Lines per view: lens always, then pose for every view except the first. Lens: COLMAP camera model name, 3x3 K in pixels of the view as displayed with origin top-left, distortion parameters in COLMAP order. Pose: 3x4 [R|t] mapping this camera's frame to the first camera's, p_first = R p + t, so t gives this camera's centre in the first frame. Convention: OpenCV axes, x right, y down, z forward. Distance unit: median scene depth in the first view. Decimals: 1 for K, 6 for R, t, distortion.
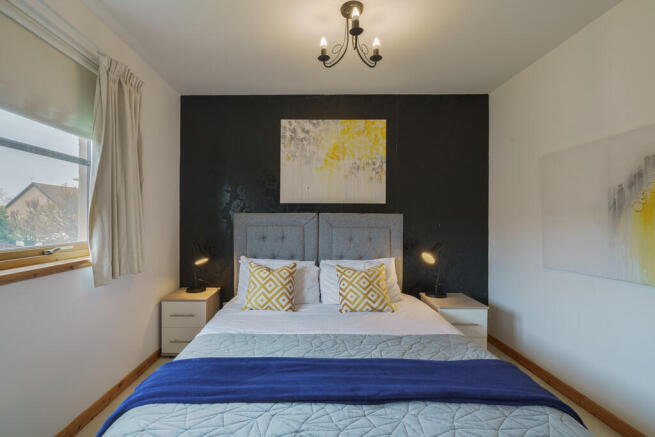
lens RADIAL K [[298.7, 0, 336.9], [0, 298.7, 218.4], [0, 0, 1]] dist [0.000447, 0.000217]
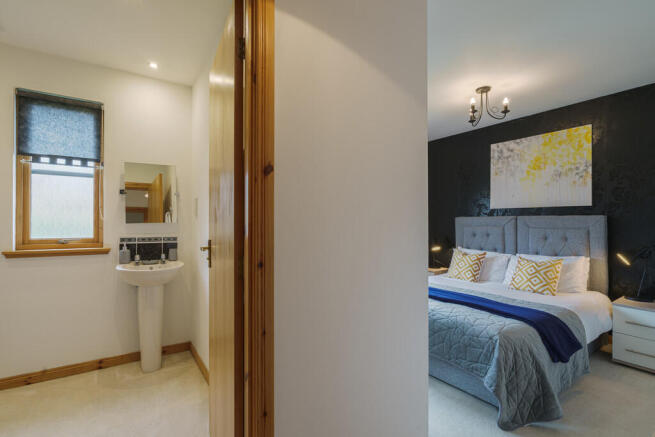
lens RADIAL K [[307.2, 0, 341.3], [0, 307.2, 218.3], [0, 0, 1]] dist [-0.001669, 0.000156]
pose [[0.600943, -0.012184, -0.799199, 0.519296], [0.003802, 0.999916, -0.012385, 0.004205], [0.799283, 0.004404, 0.600939, -0.346698]]
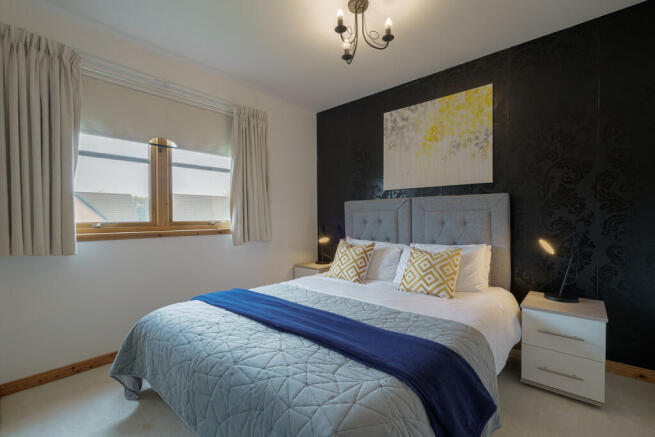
lens RADIAL K [[295.2, 0, 327.5], [0, 295.2, 218.5], [0, 0, 1]] dist [-0.001024, 0.000462]
pose [[0.750952, -0.007597, -0.660313, 0.386631], [0.016372, 0.999841, 0.007116, 0.041713], [0.660154, -0.016155, 0.750957, 0.059756]]
